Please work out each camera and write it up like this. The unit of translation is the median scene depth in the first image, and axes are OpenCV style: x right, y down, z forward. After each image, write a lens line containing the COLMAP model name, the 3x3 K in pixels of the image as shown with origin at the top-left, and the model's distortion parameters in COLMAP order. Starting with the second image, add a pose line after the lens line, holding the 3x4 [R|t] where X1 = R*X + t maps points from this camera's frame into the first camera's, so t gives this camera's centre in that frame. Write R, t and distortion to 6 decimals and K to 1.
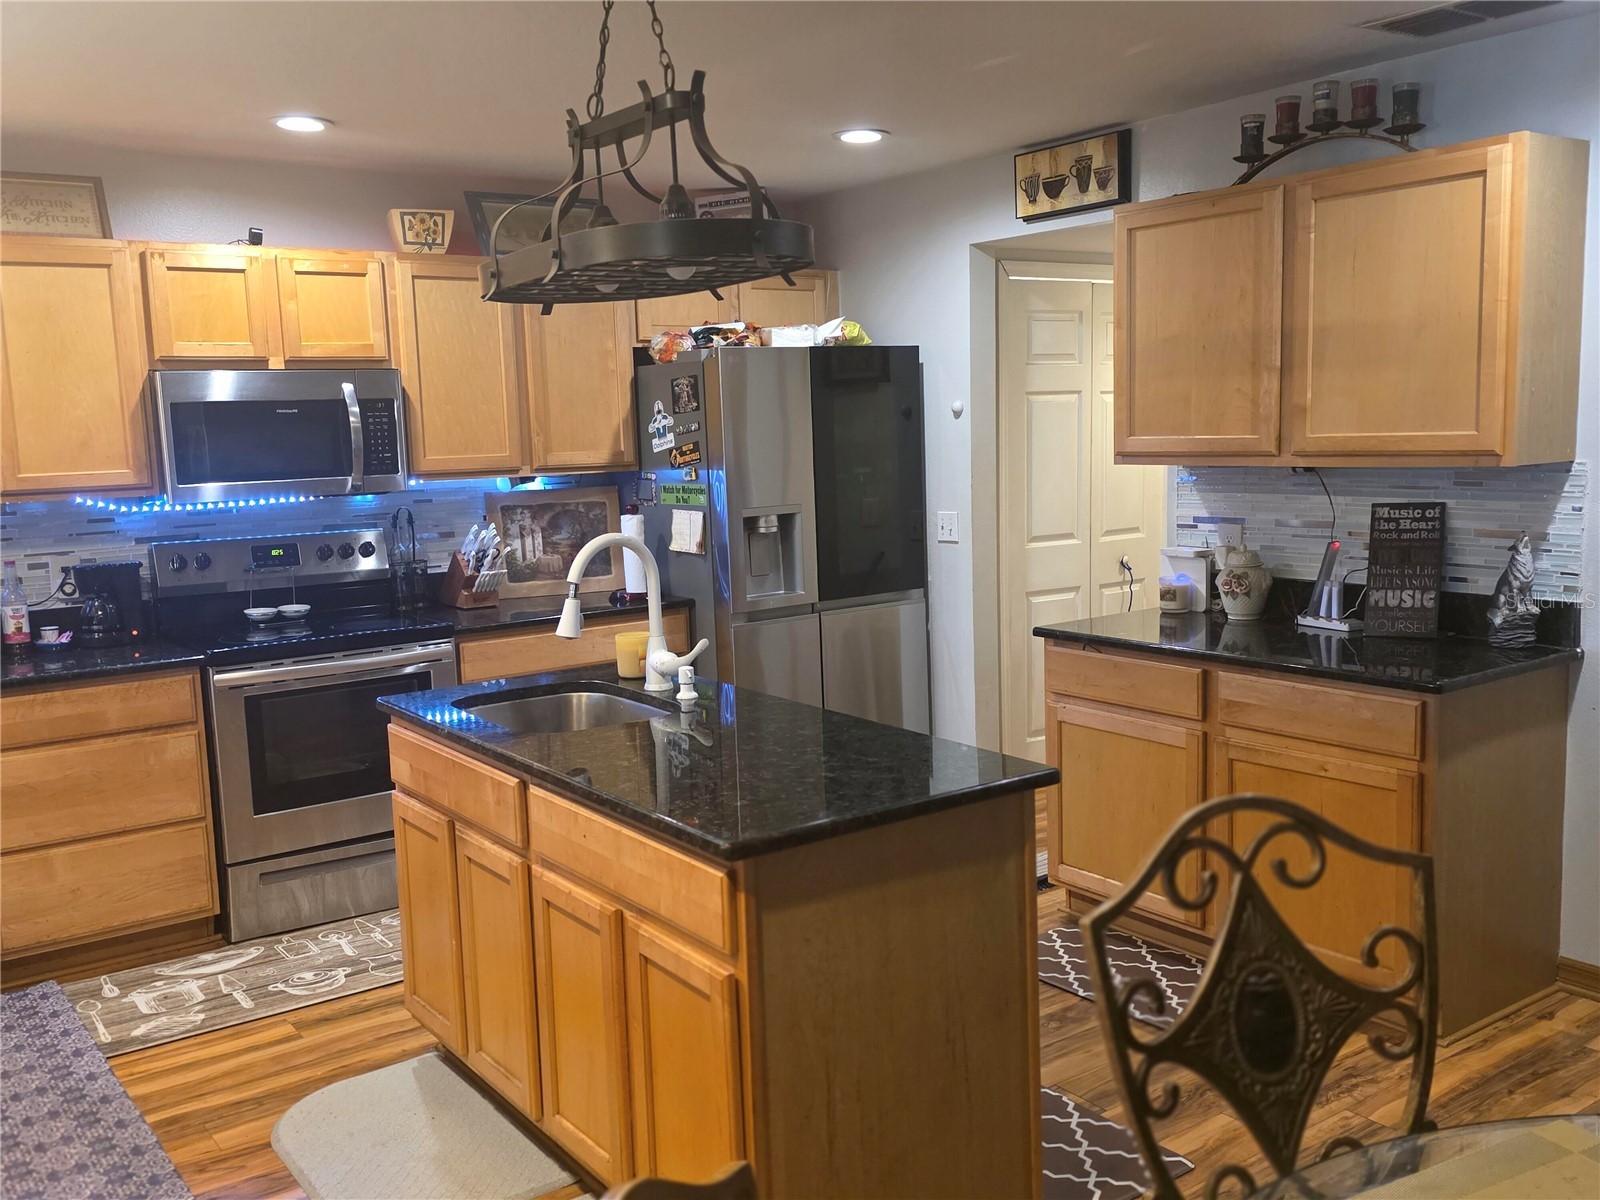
lens RADIAL K [[1435.6, 0, 795.2], [0, 1435.6, 608.1], [0, 0, 1]] dist [0.109428, -0.151865]
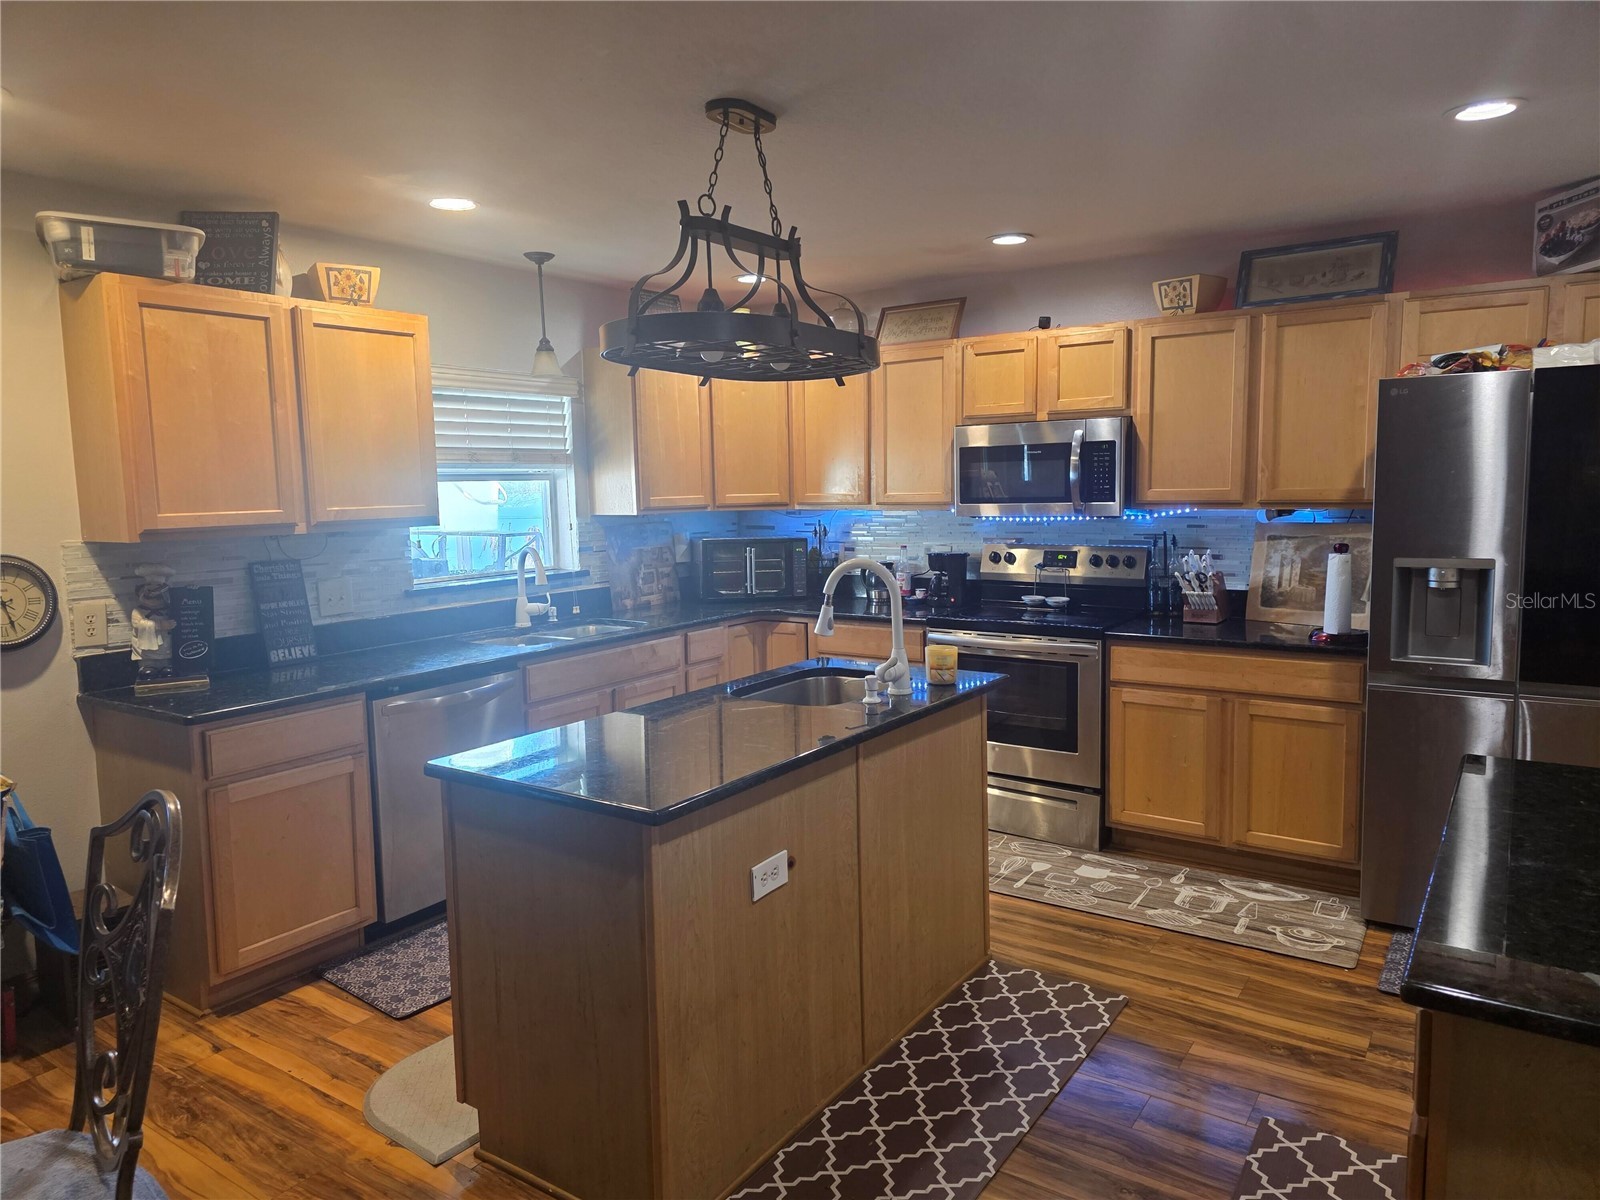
lens RADIAL K [[1073.3, 0, 792.5], [0, 1073.3, 592.7], [0, 0, 1]] dist [0.062656, -0.044159]
pose [[0.339168, 0.127923, -0.931987, 0.518853], [-0.116210, 0.988820, 0.093433, -0.074077], [0.933520, 0.076616, 0.350243, 0.451821]]
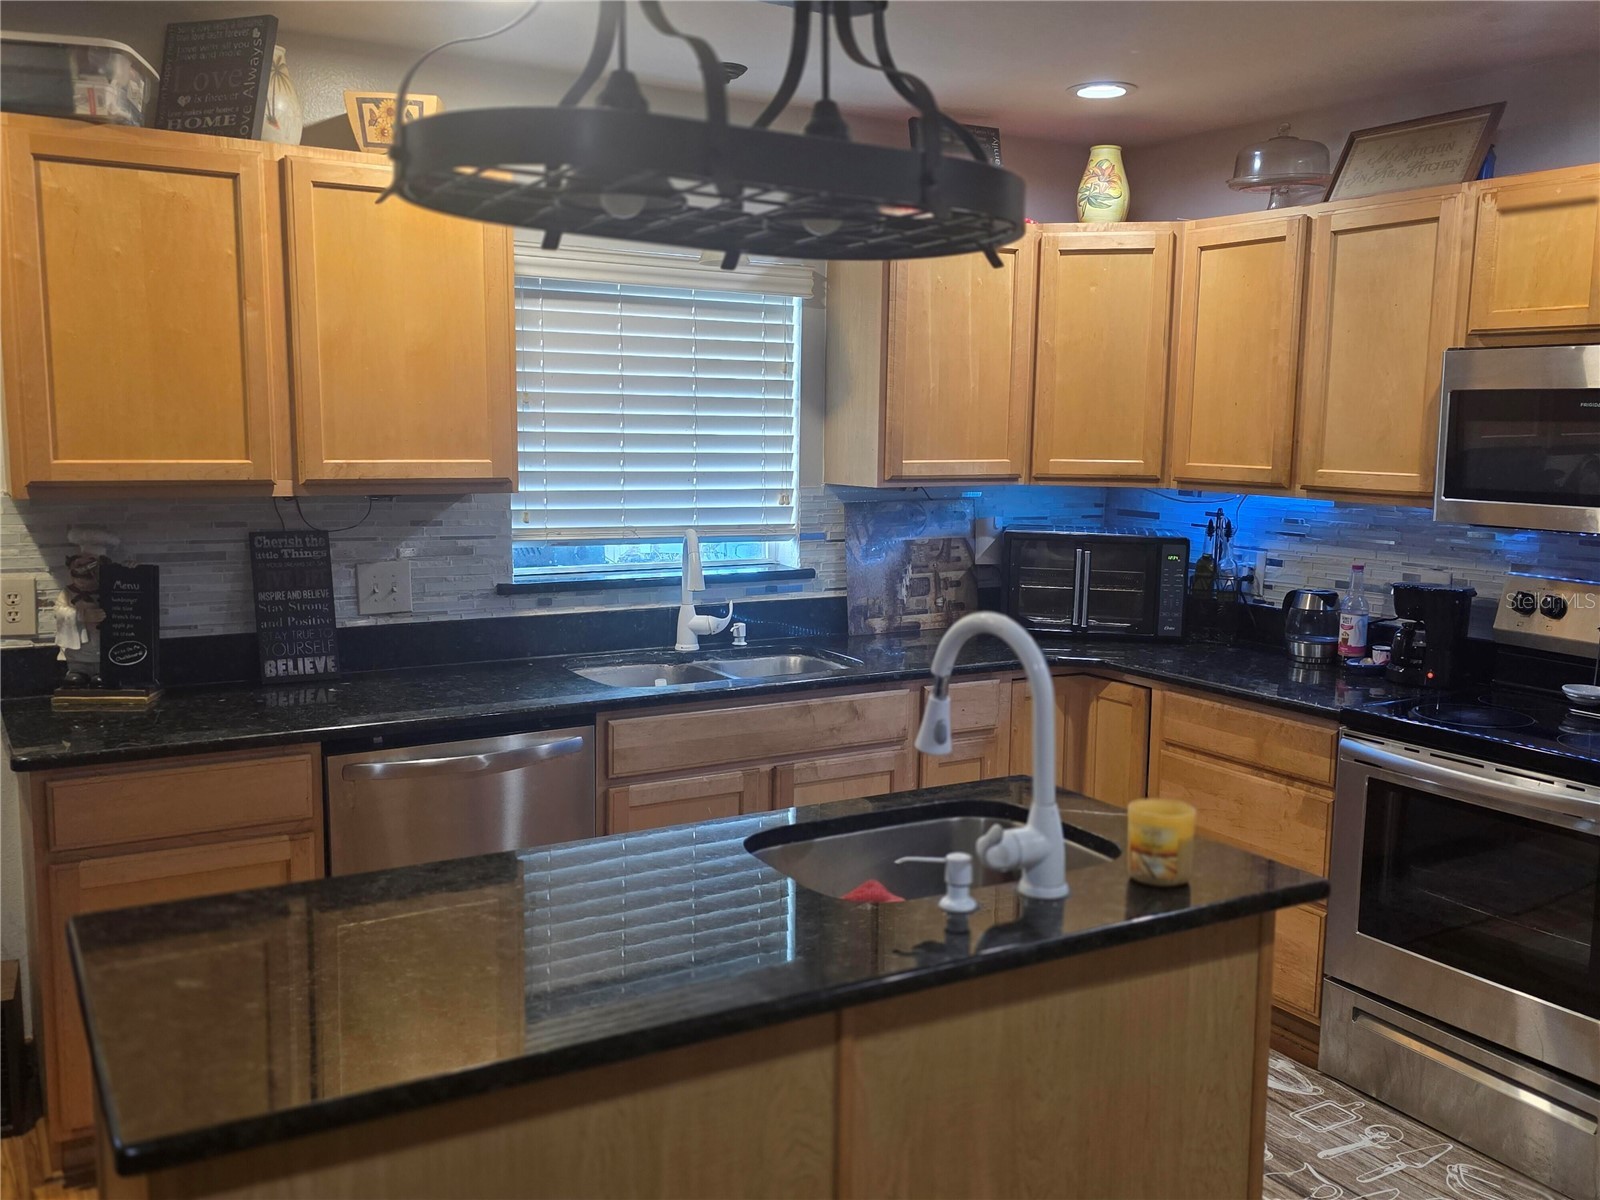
lens RADIAL K [[1435.6, 0, 821.2], [0, 1435.6, 616.3], [0, 0, 1]] dist [0.109428, -0.151865]
pose [[-0.071144, 0.171212, -0.982662, 0.356007], [-0.144284, 0.973031, 0.179980, -0.110497], [0.986976, 0.154587, -0.044523, 0.691132]]
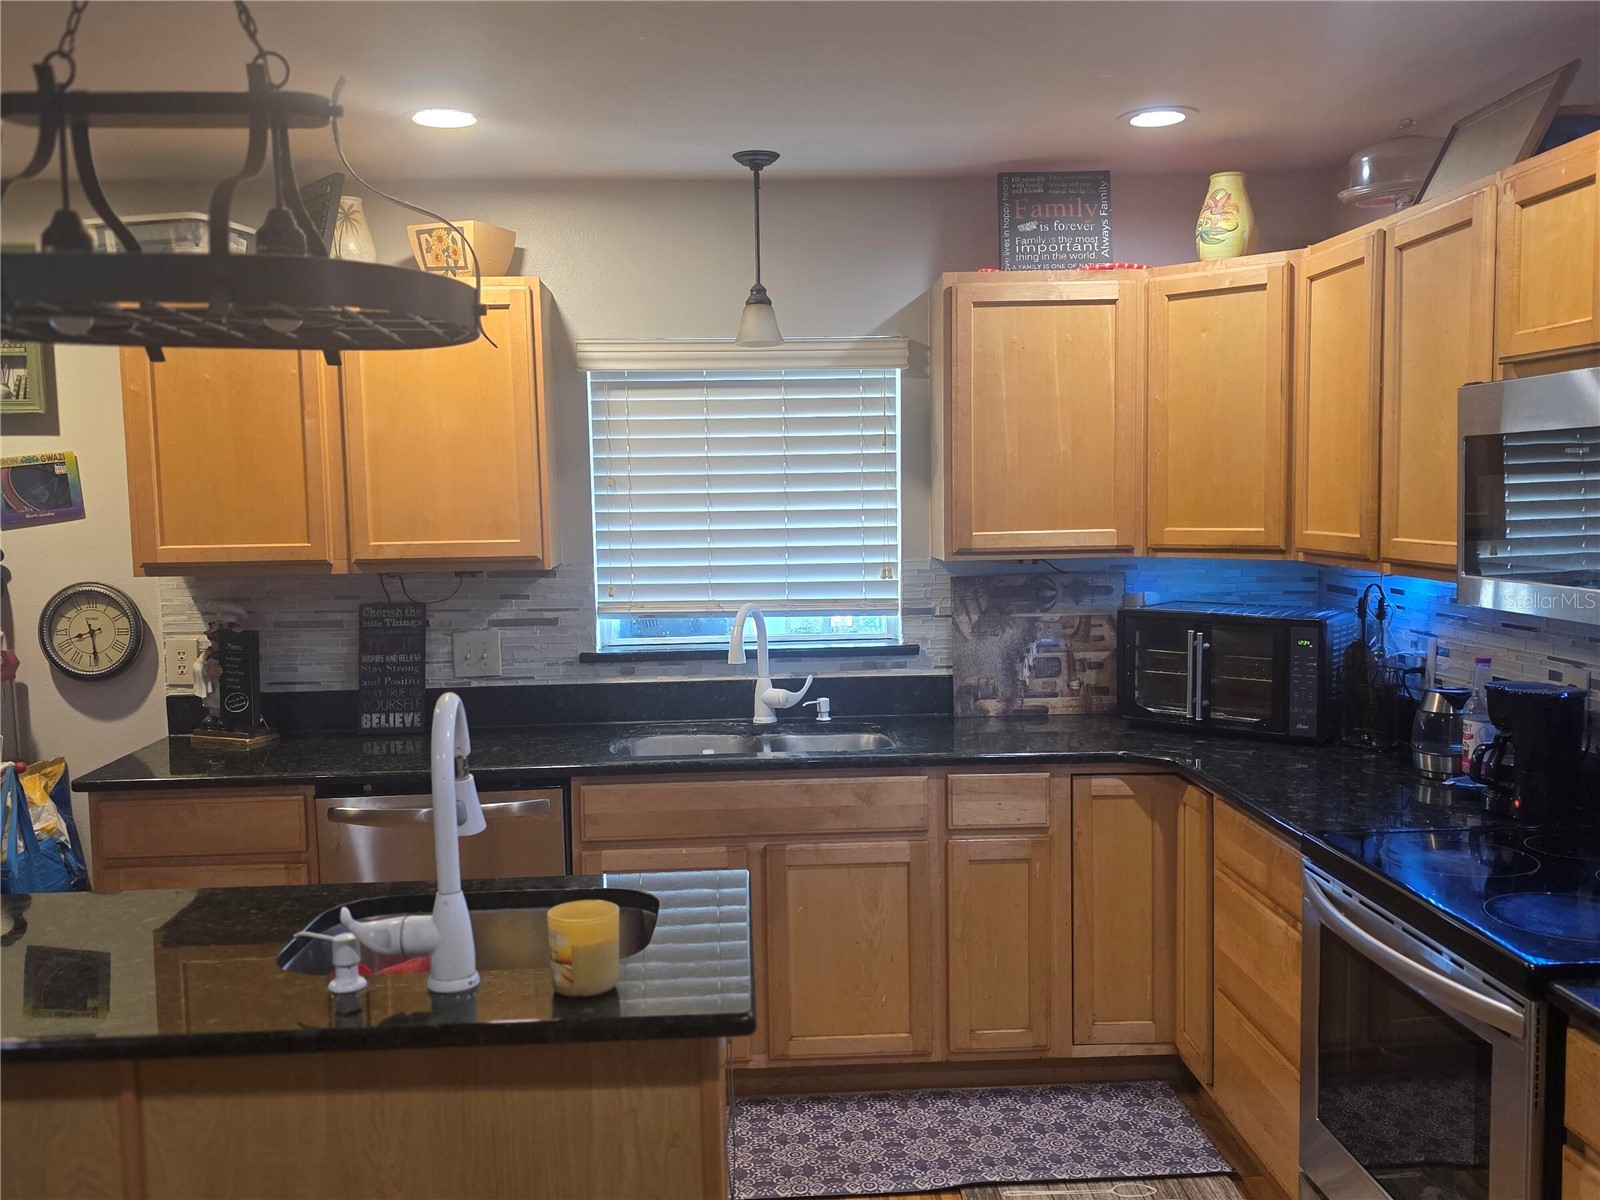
lens RADIAL K [[1435.6, 0, 799.0], [0, 1435.6, 610.4], [0, 0, 1]] dist [0.109428, -0.151865]
pose [[-0.539973, 0.115890, -0.833666, 0.219684], [-0.075457, 0.979822, 0.185081, -0.154359], [0.838294, 0.162844, -0.520332, 1.044892]]
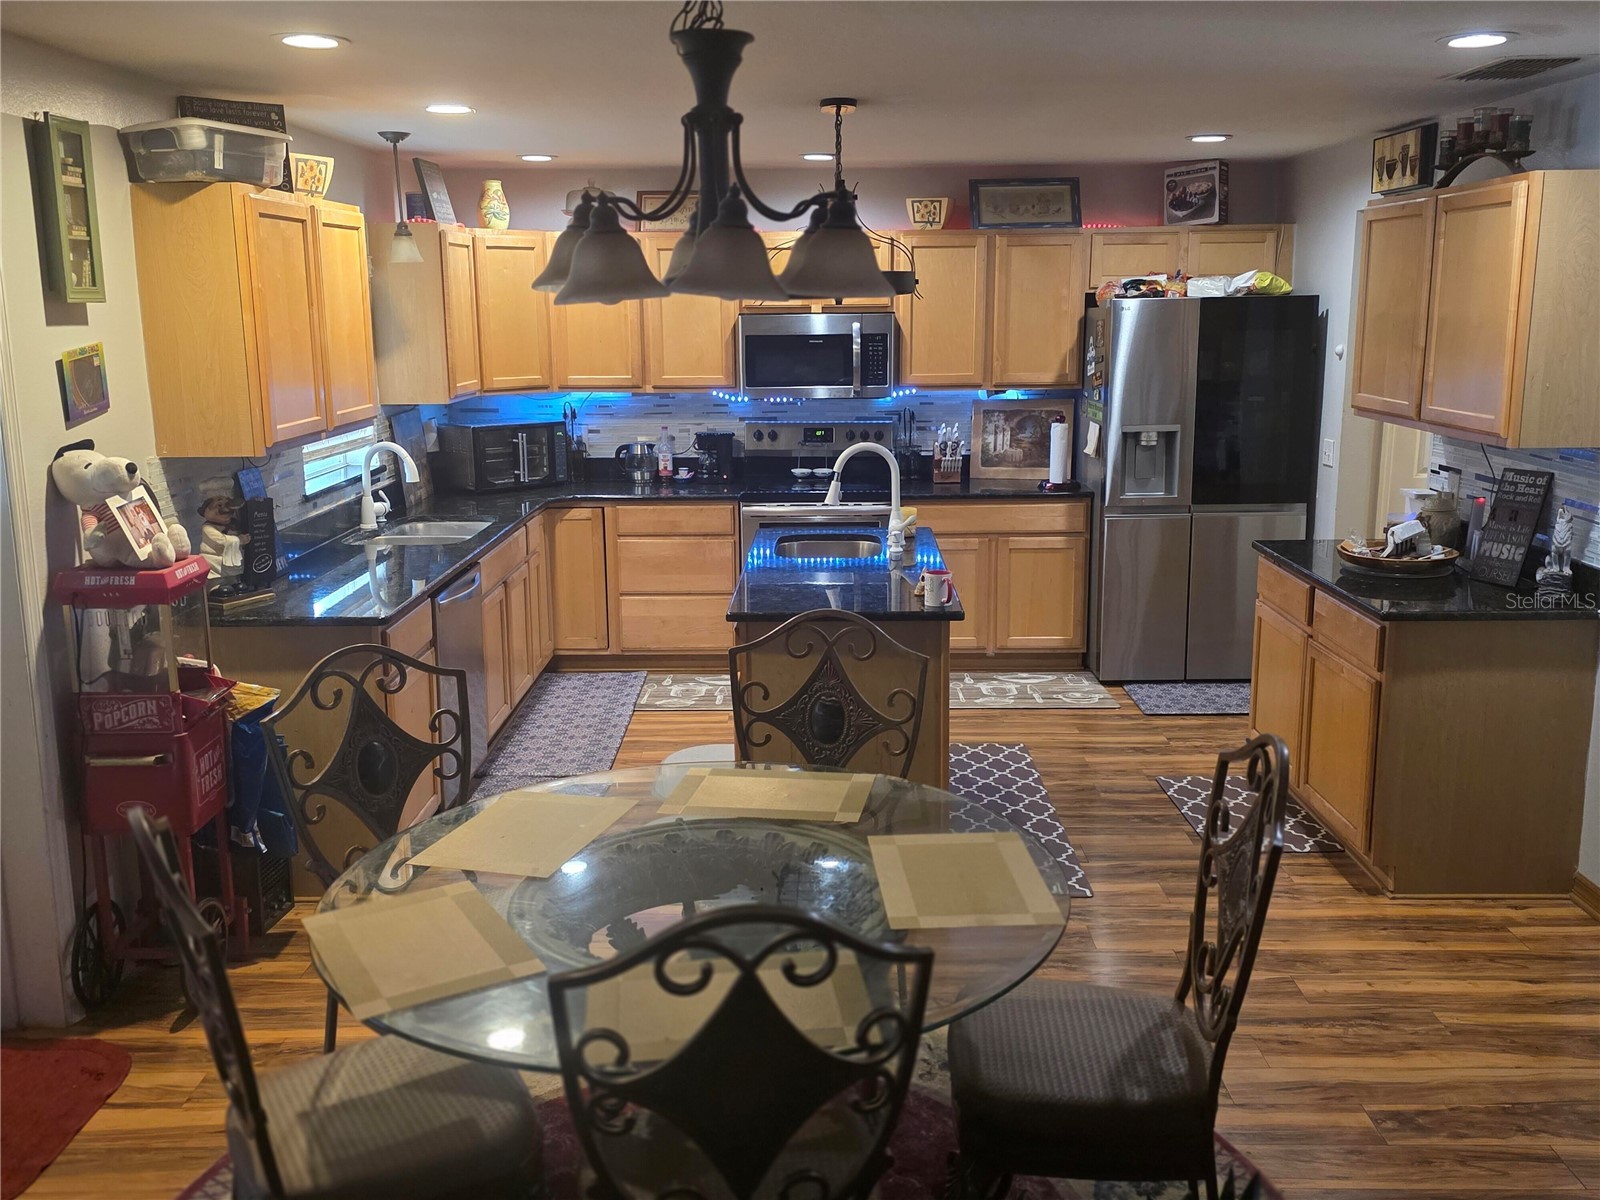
lens RADIAL K [[1435.6, 0, 805.8], [0, 1435.6, 586.0], [0, 0, 1]] dist [0.109428, -0.151865]
pose [[0.807480, 0.141913, -0.572571, 0.544627], [-0.096635, 0.989341, 0.108929, -0.044674], [0.581926, -0.032628, 0.812587, -0.244891]]
